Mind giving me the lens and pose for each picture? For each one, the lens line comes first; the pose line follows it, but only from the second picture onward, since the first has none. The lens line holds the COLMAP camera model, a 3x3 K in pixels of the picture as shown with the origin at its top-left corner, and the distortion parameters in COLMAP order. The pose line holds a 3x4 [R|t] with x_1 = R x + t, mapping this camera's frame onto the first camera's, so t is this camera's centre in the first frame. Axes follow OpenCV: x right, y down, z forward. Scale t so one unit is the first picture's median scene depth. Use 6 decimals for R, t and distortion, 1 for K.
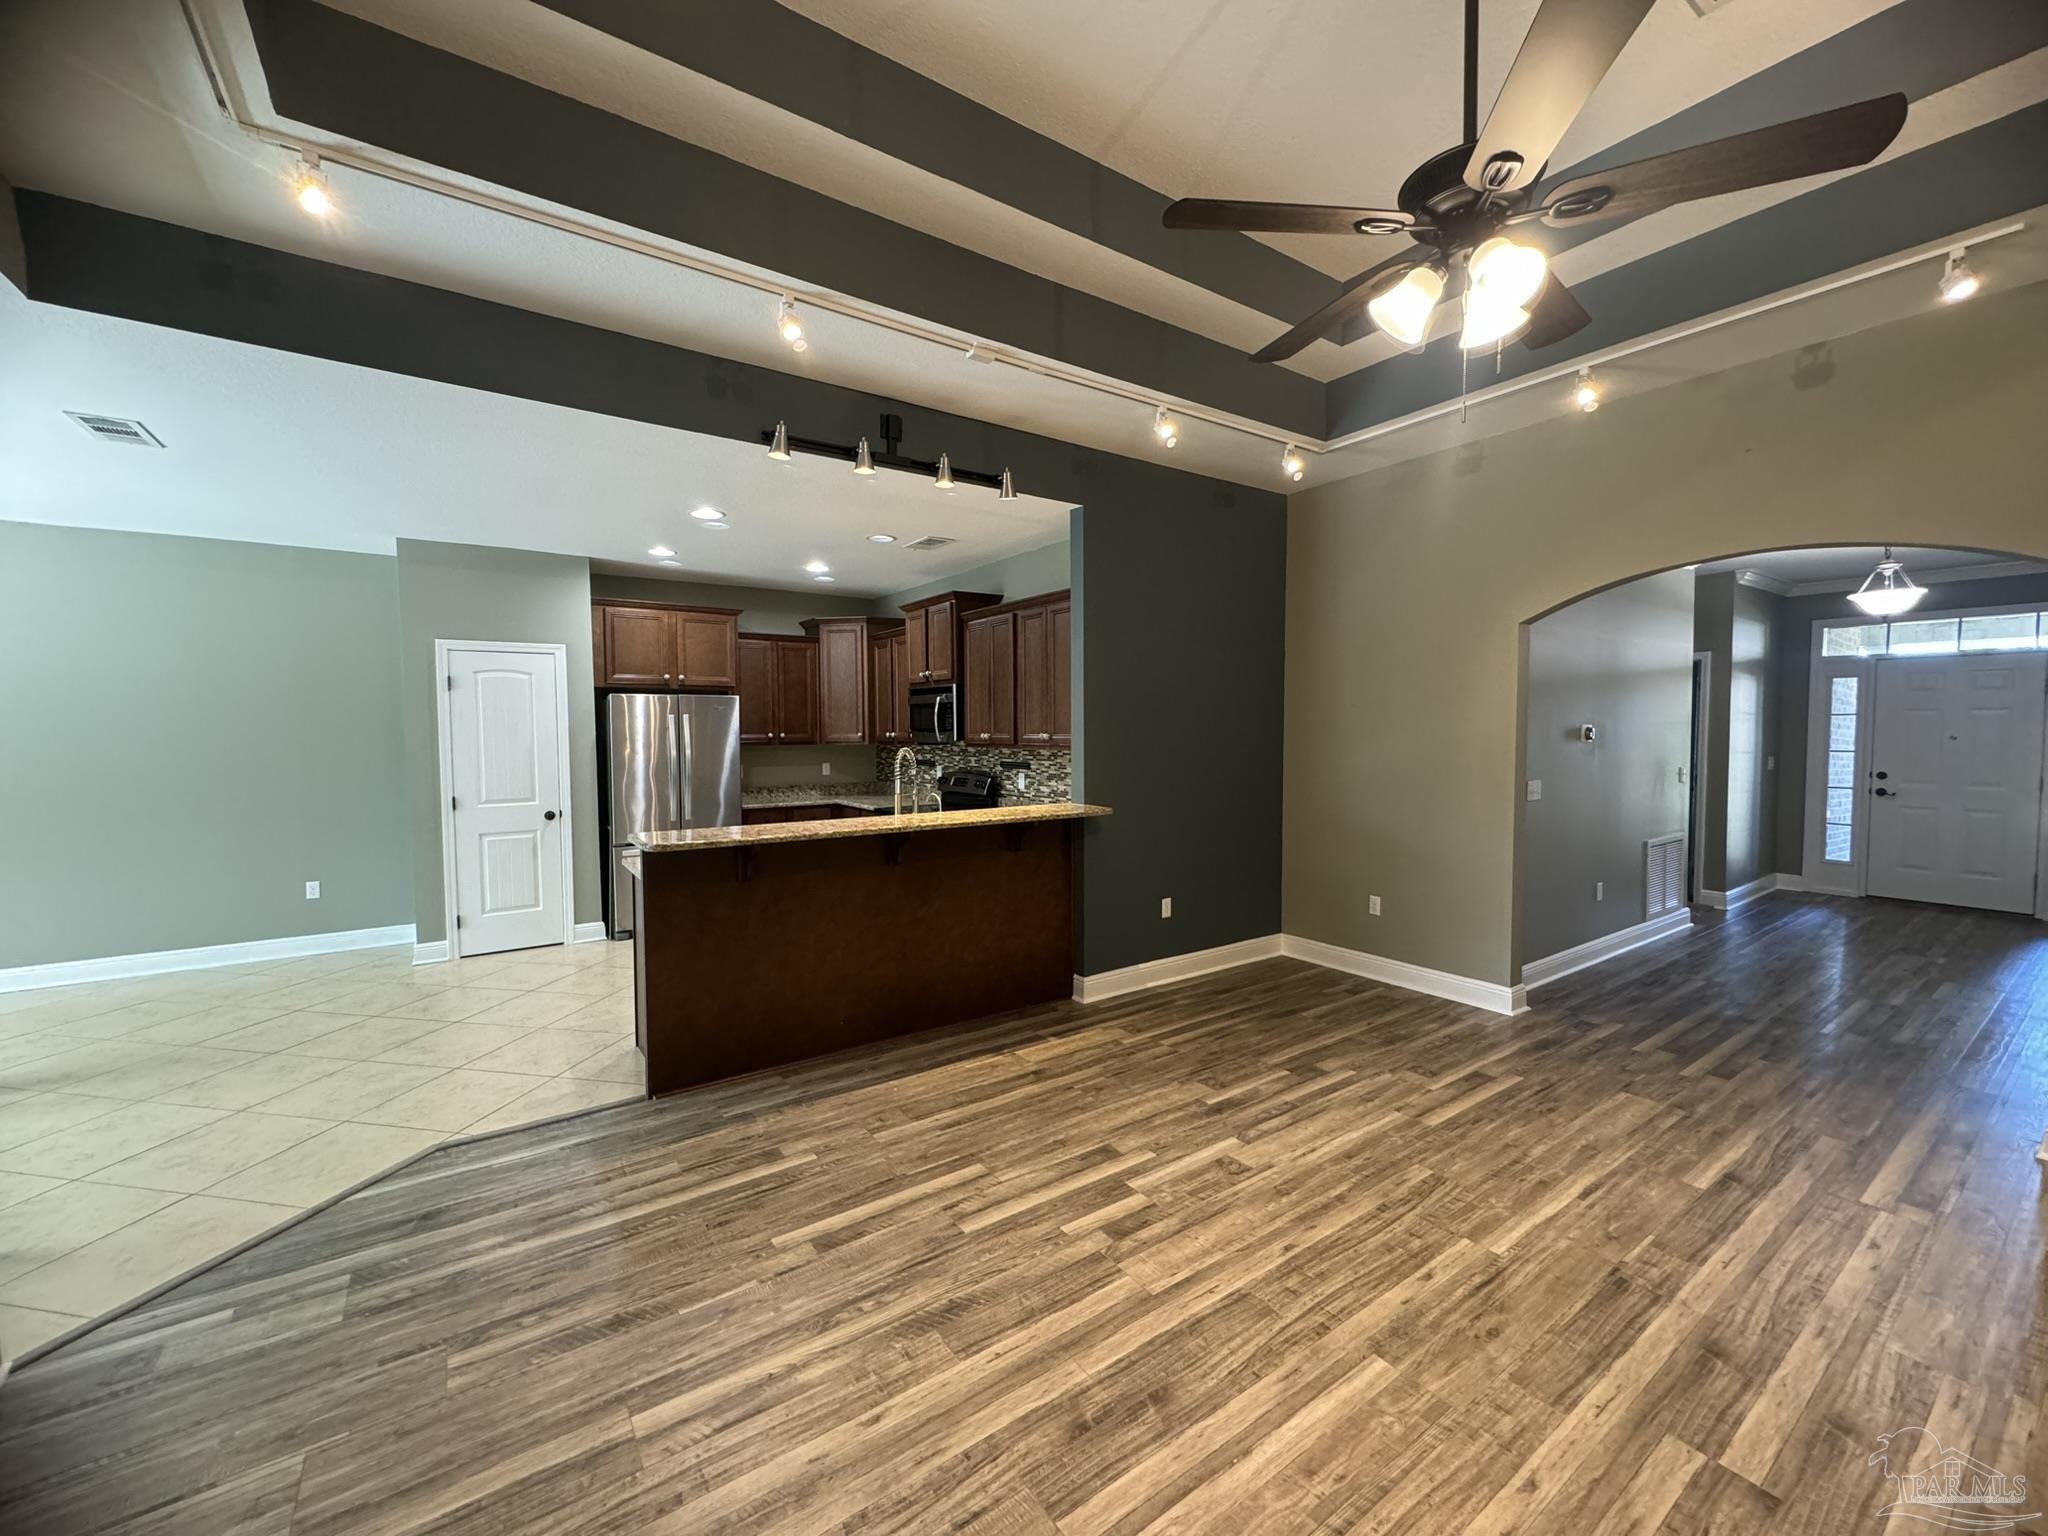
lens RADIAL K [[813.8, 0, 1018.1], [0, 813.8, 764.5], [0, 0, 1]] dist [-0.001536, -0.000030]
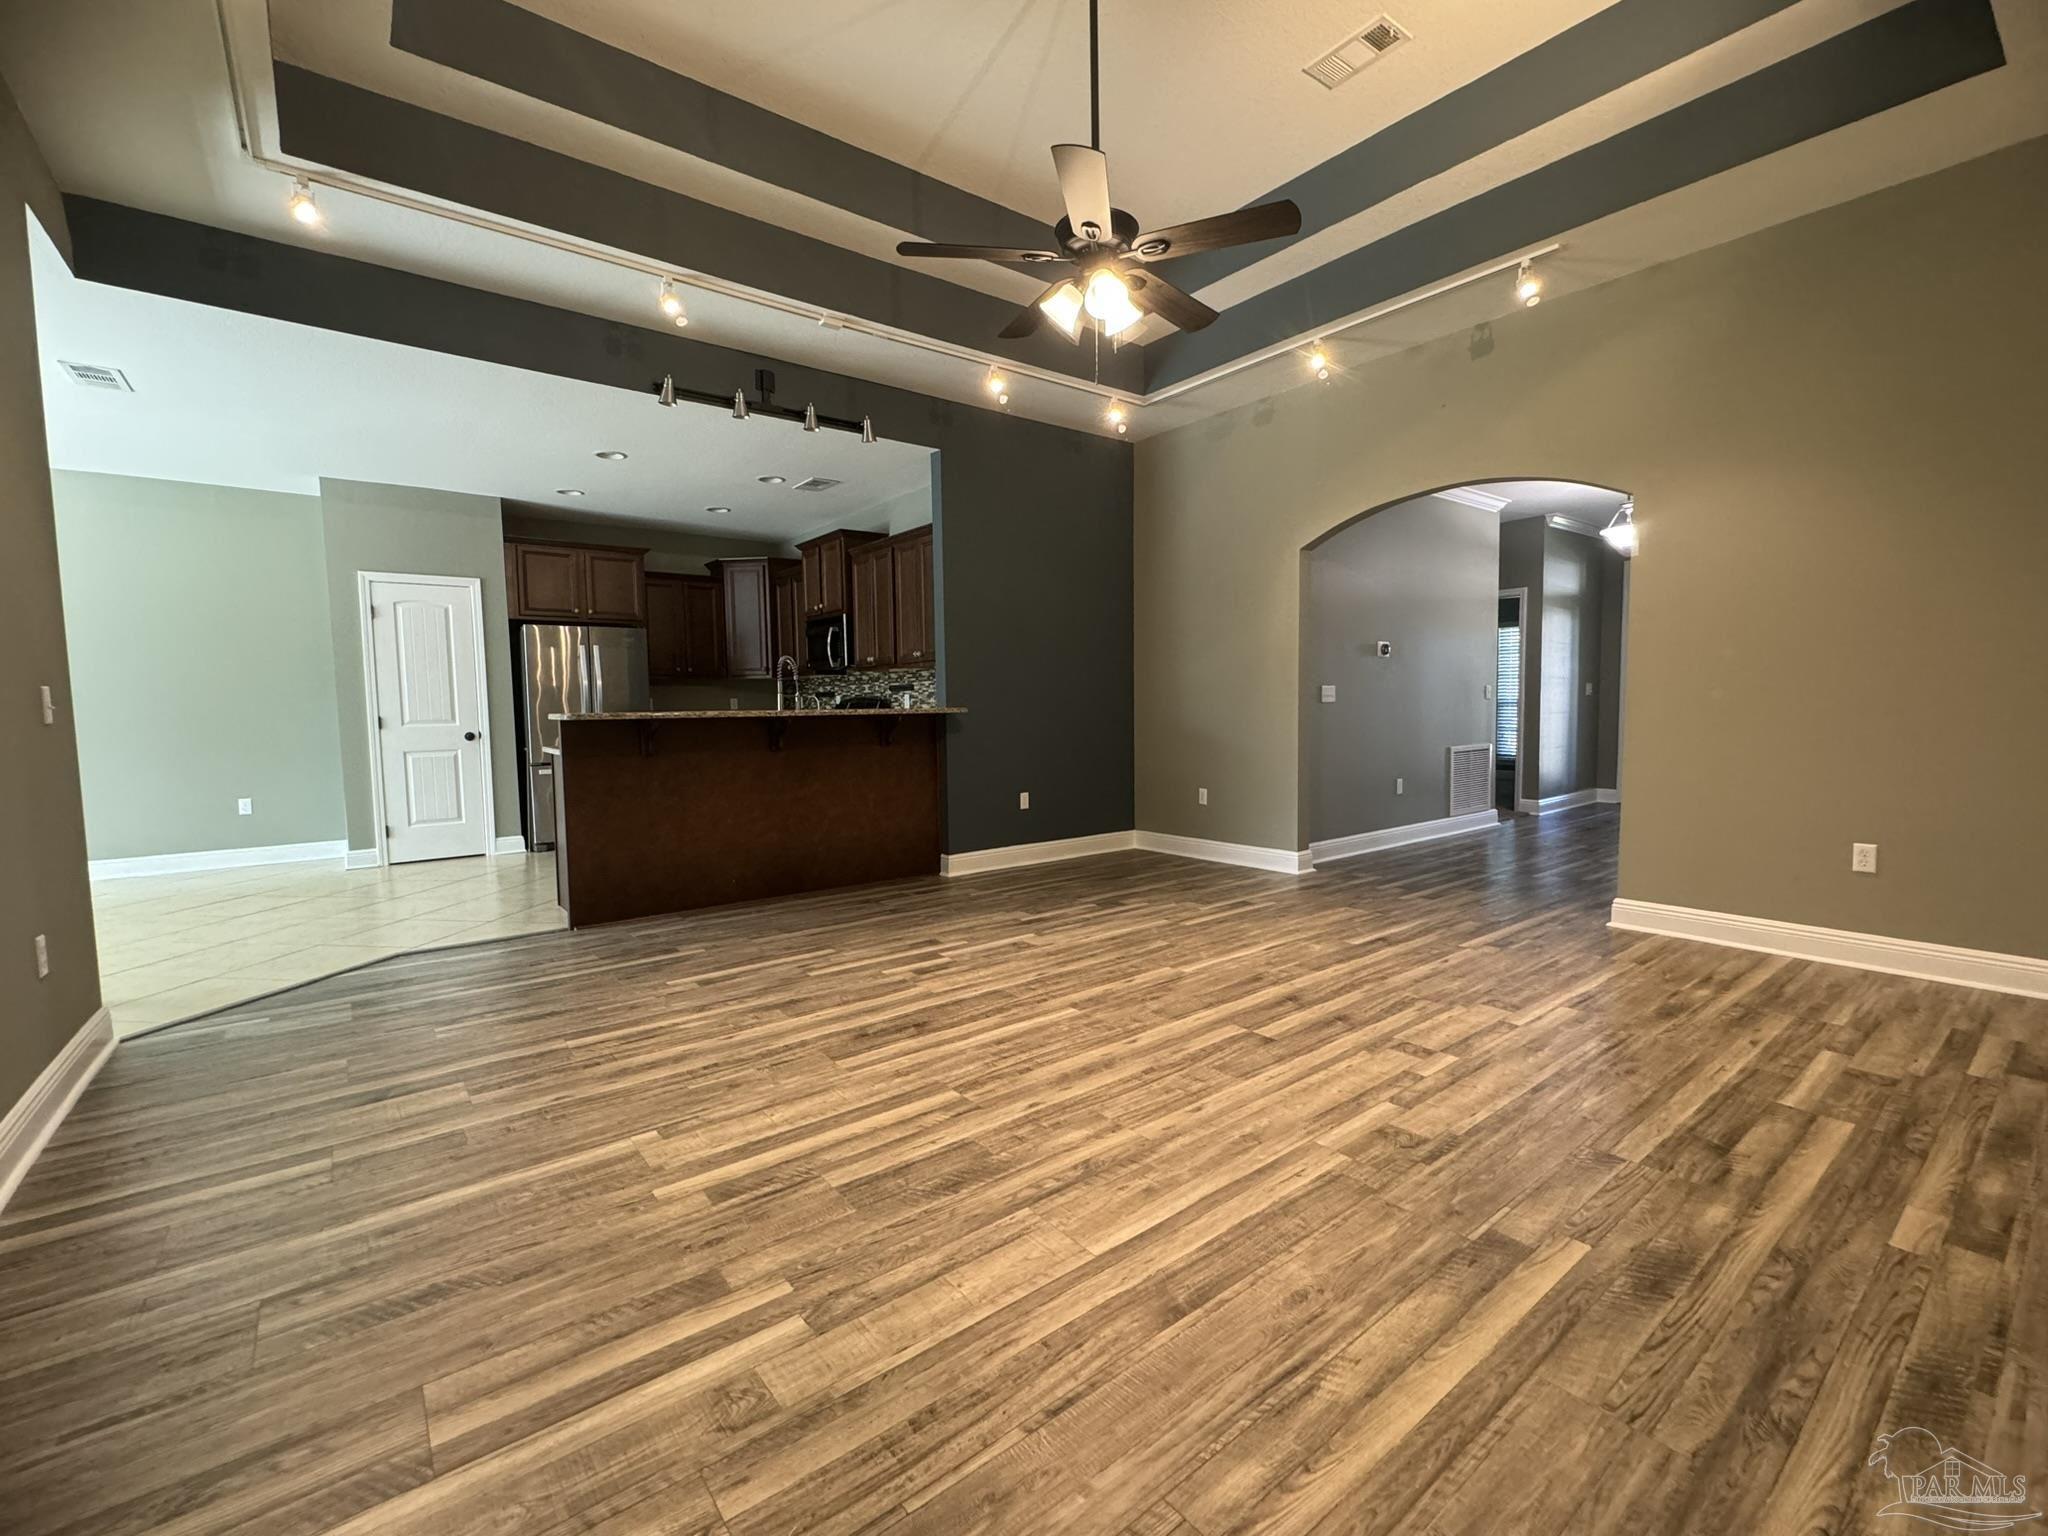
lens RADIAL K [[873.3, 0, 1016.7], [0, 873.3, 764.5], [0, 0, 1]] dist [0.000783, -0.001546]
pose [[0.998295, -0.013930, 0.056686, 0.182505], [0.012576, 0.999629, 0.024168, 0.169328], [-0.057001, -0.023414, 0.998100, -0.433677]]
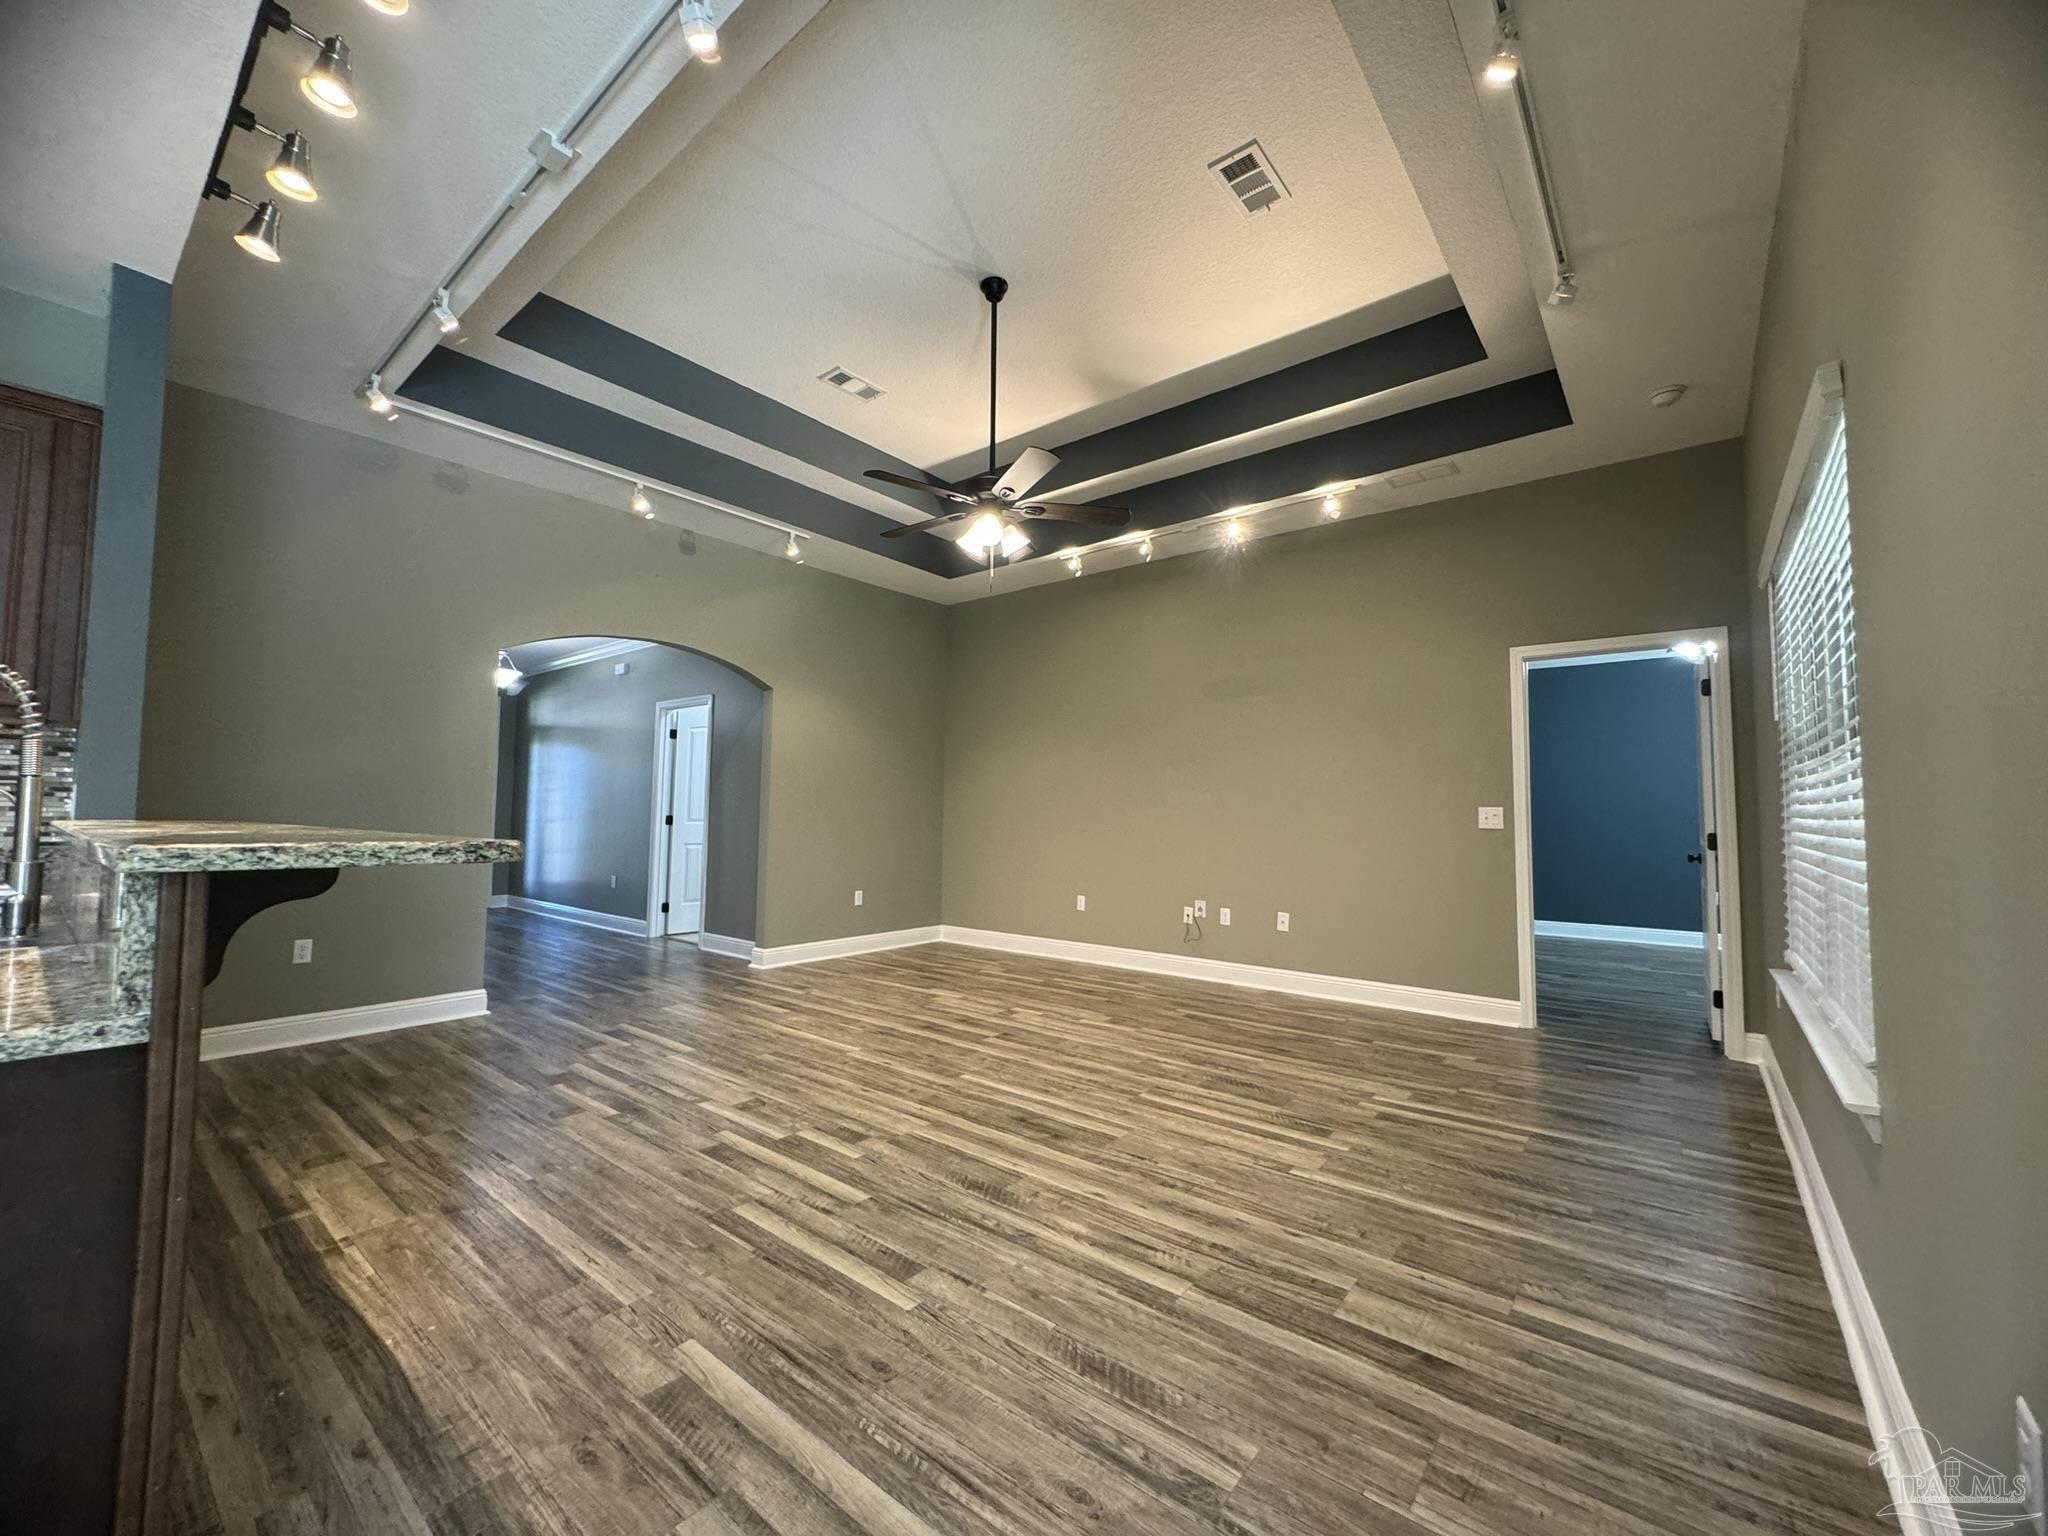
lens RADIAL K [[813.8, 0, 1016.5], [0, 813.8, 773.0], [0, 0, 1]] dist [-0.001536, -0.000030]
pose [[-0.273739, 0.049143, 0.960548, -0.976311], [0.033240, 0.998581, -0.041617, 0.097585], [-0.961229, 0.020536, -0.274984, 0.979248]]
